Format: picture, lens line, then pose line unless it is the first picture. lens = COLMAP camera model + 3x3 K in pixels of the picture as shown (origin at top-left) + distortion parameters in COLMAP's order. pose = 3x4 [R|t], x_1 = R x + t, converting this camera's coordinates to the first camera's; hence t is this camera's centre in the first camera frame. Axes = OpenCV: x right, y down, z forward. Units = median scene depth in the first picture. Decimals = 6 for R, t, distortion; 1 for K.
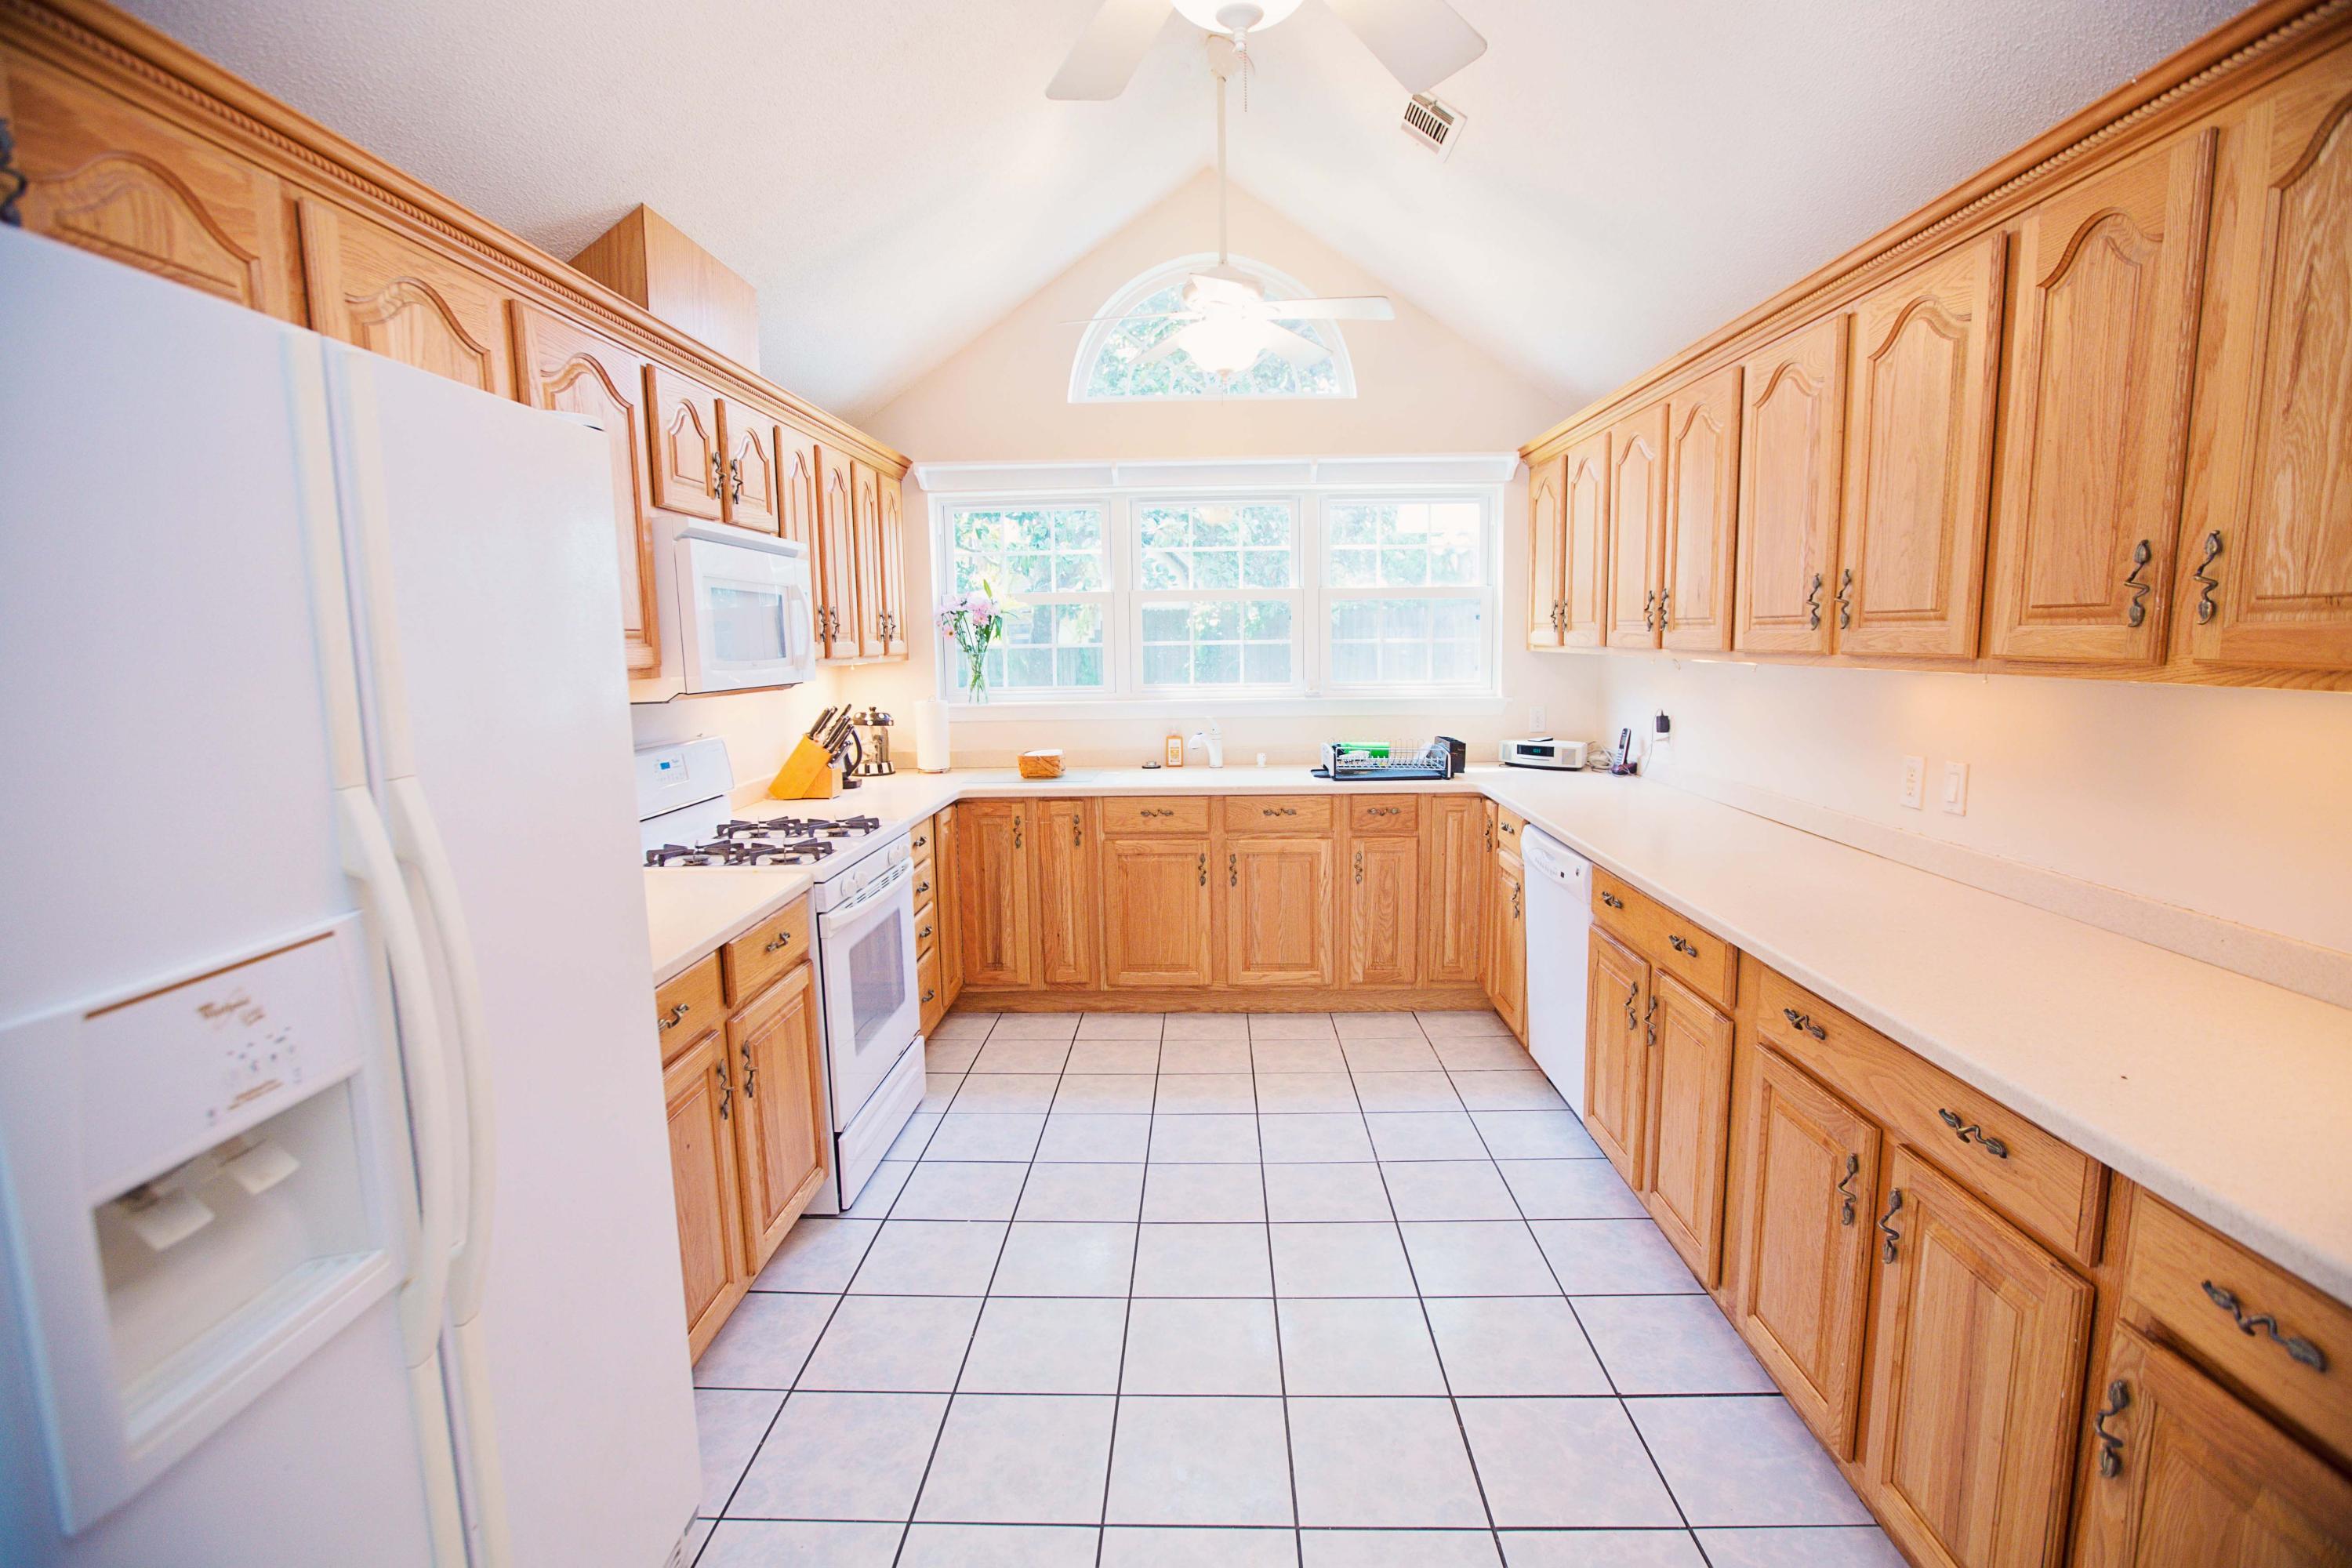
lens RADIAL K [[1089.4, 0, 1168.0], [0, 1089.4, 782.6], [0, 0, 1]] dist [-0.041070, 0.013266]
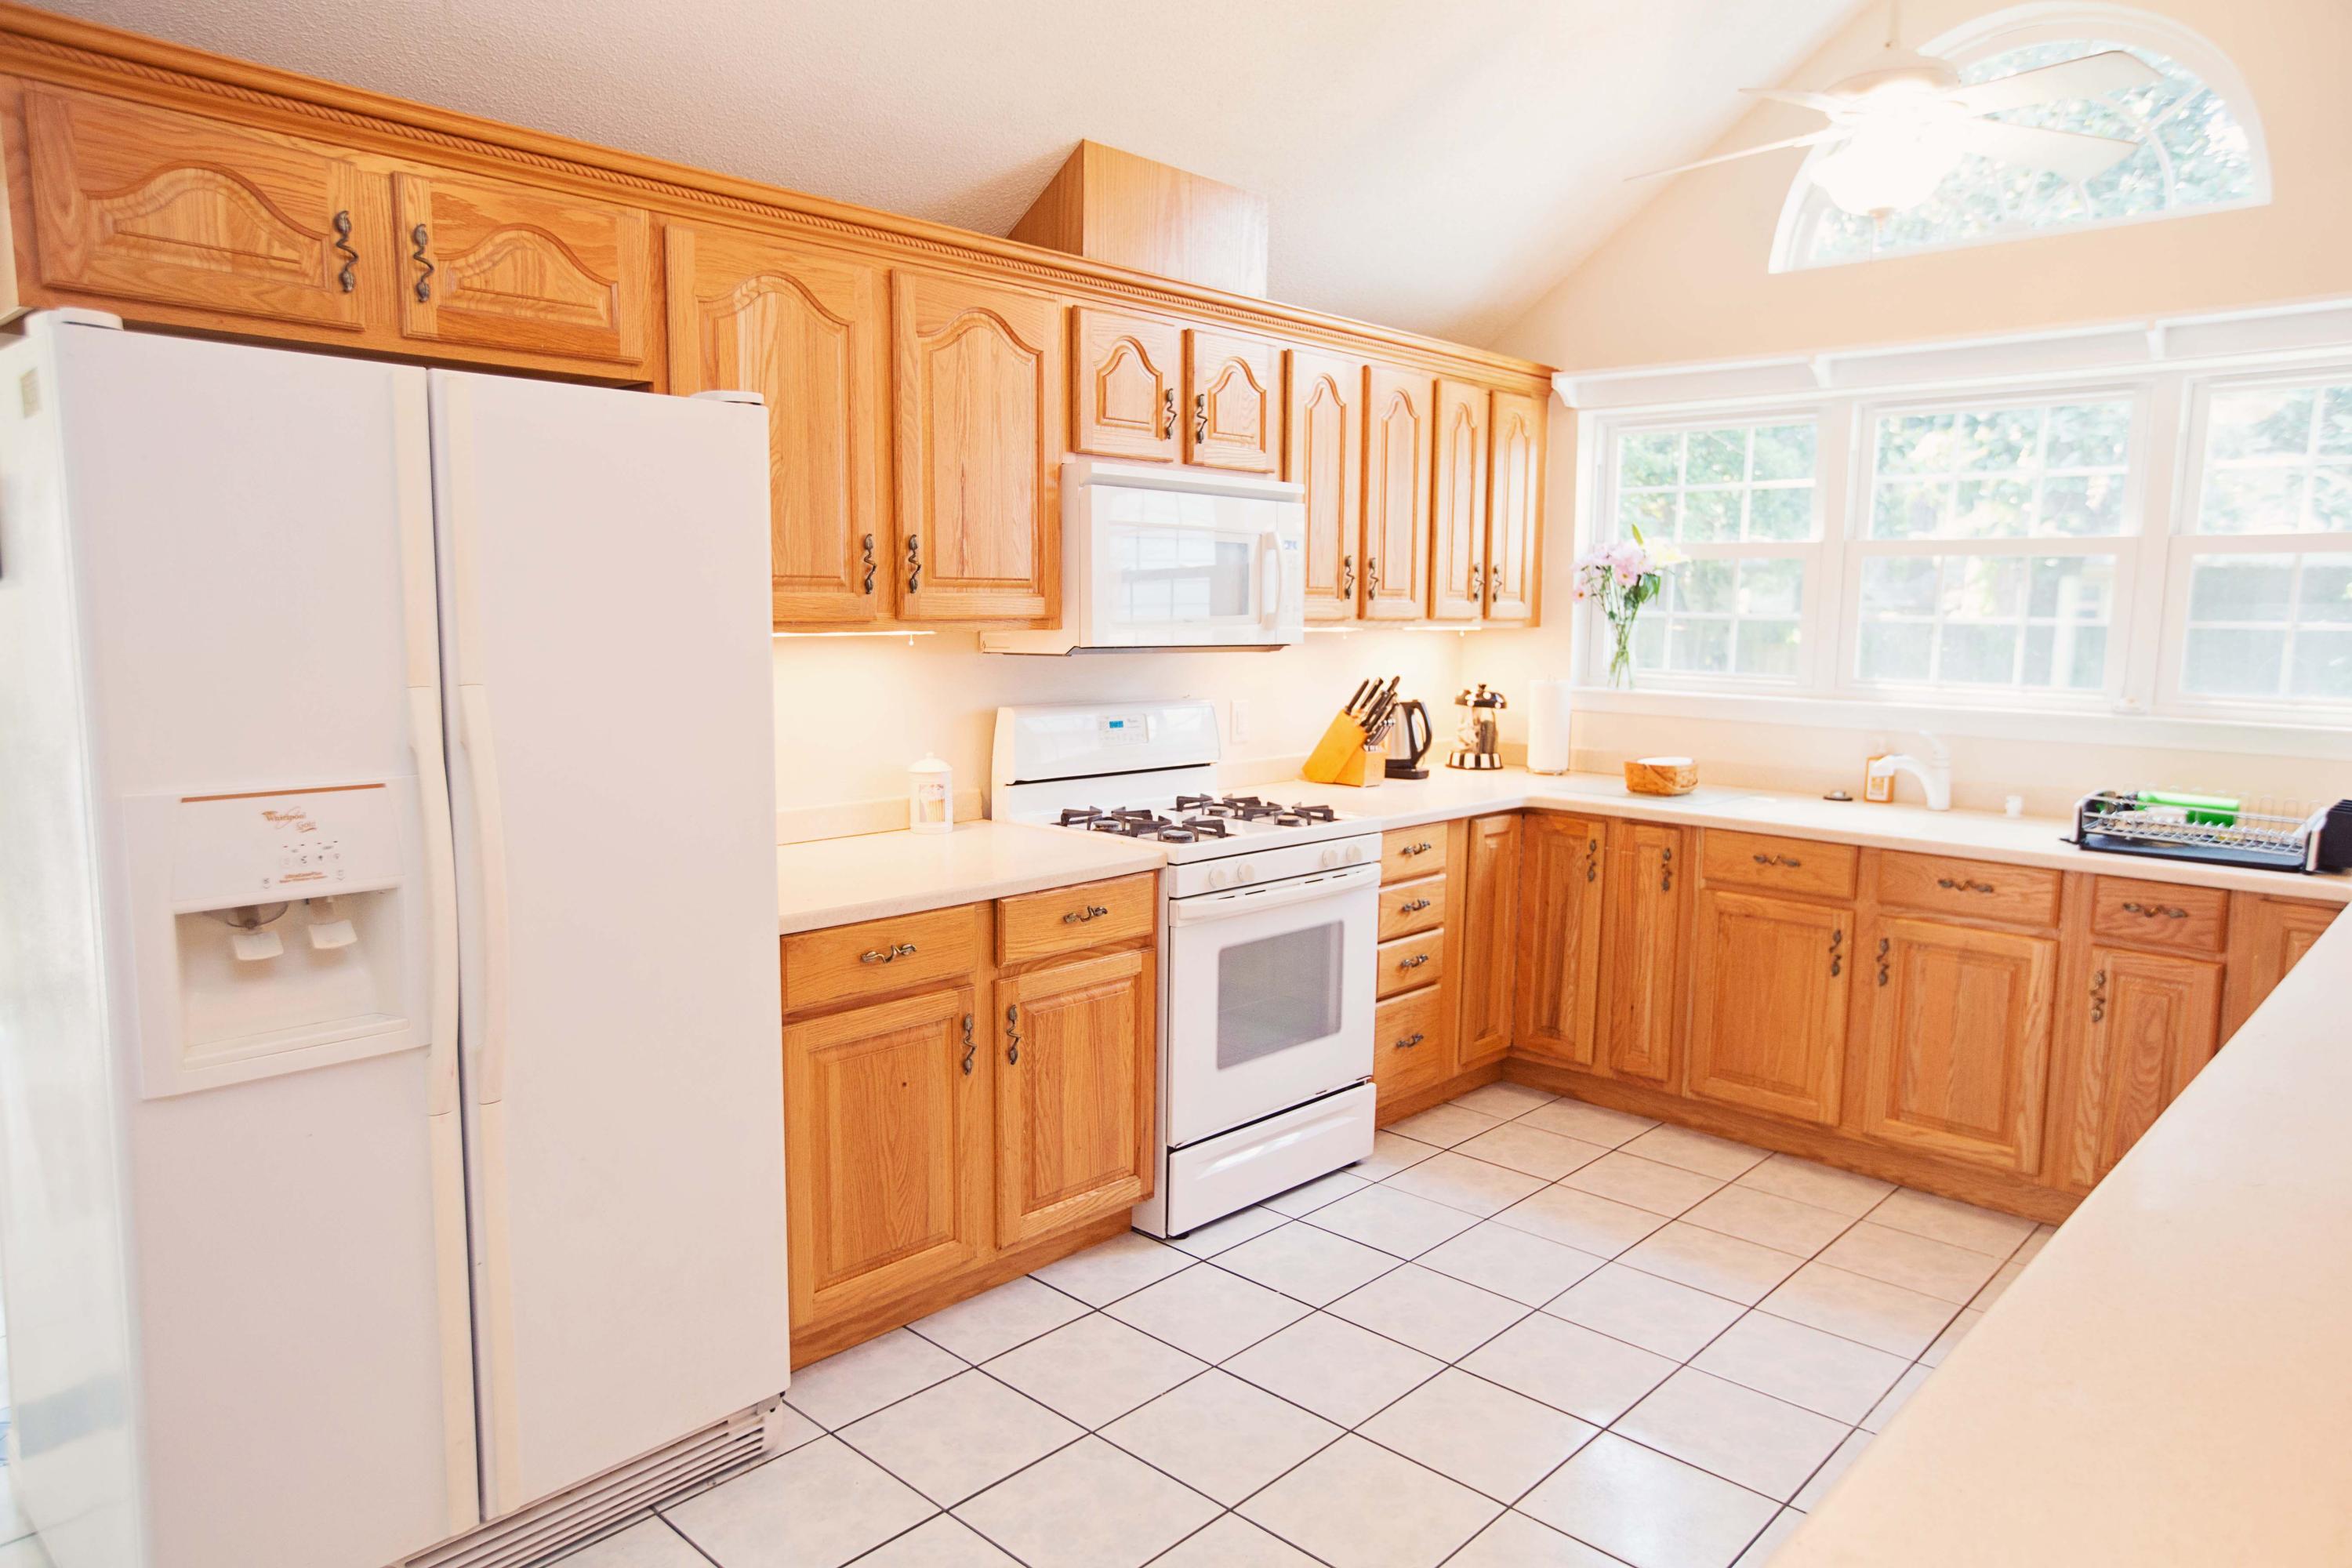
lens RADIAL K [[1474.8, 0, 1185.2], [0, 1474.8, 779.4], [0, 0, 1]] dist [-0.029022, 0.008649]
pose [[0.760626, 0.105572, -0.640549, 0.320871], [-0.111085, 0.993302, 0.031803, -0.012266], [0.639616, 0.046965, 0.767259, 0.043653]]
